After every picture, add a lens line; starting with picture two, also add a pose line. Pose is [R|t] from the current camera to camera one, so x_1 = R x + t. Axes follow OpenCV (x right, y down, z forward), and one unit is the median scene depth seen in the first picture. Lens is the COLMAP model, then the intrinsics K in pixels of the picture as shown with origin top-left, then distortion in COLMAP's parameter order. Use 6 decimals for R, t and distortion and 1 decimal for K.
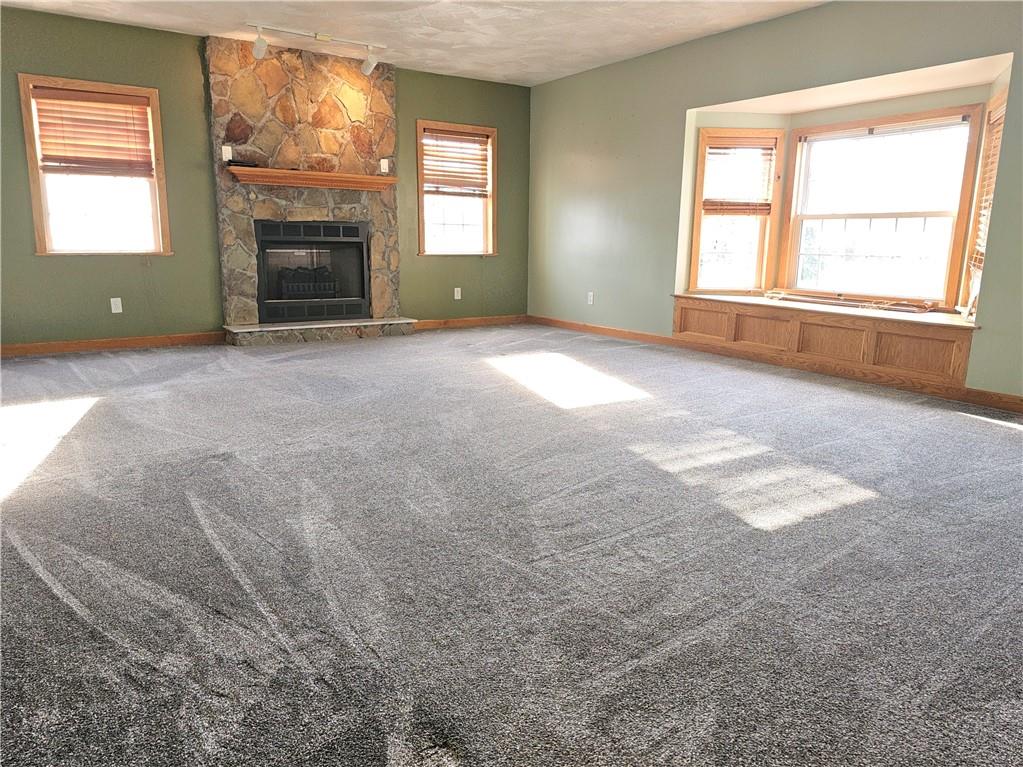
lens RADIAL K [[707.6, 0, 508.2], [0, 707.6, 371.8], [0, 0, 1]] dist [0.067804, -0.050266]
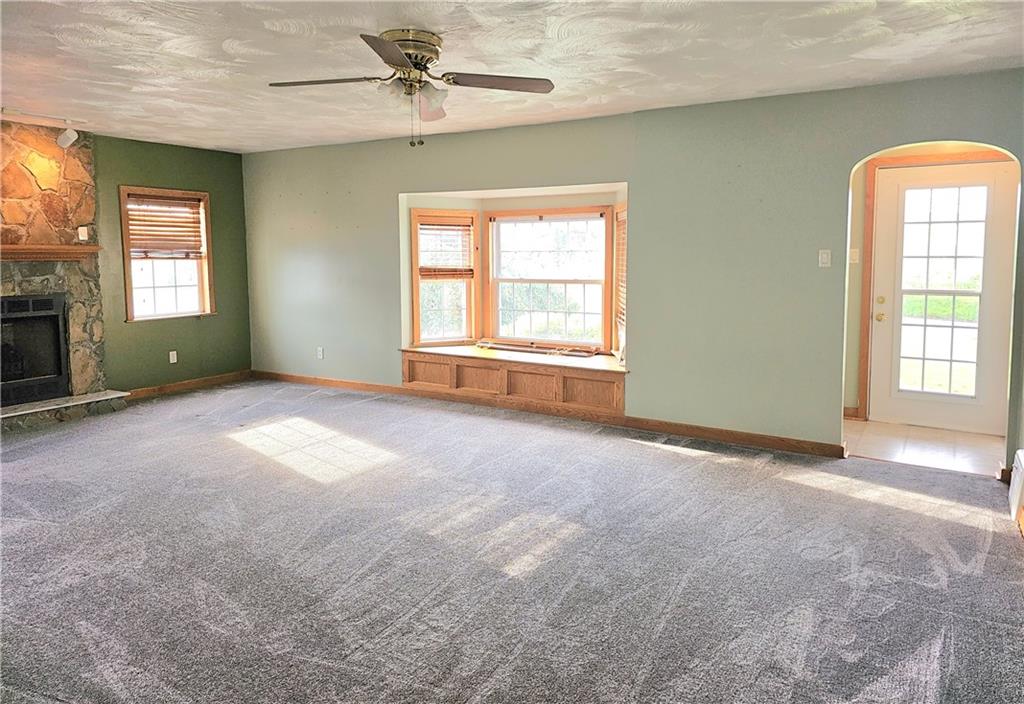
lens RADIAL K [[706.6, 0, 525.4], [0, 706.6, 297.4], [0, 0, 1]] dist [0.053329, -0.045357]
pose [[0.901198, -0.052920, 0.430166, -0.088868], [0.100509, 0.990979, -0.088652, -0.095089], [-0.421593, 0.123129, 0.898387, -0.133331]]
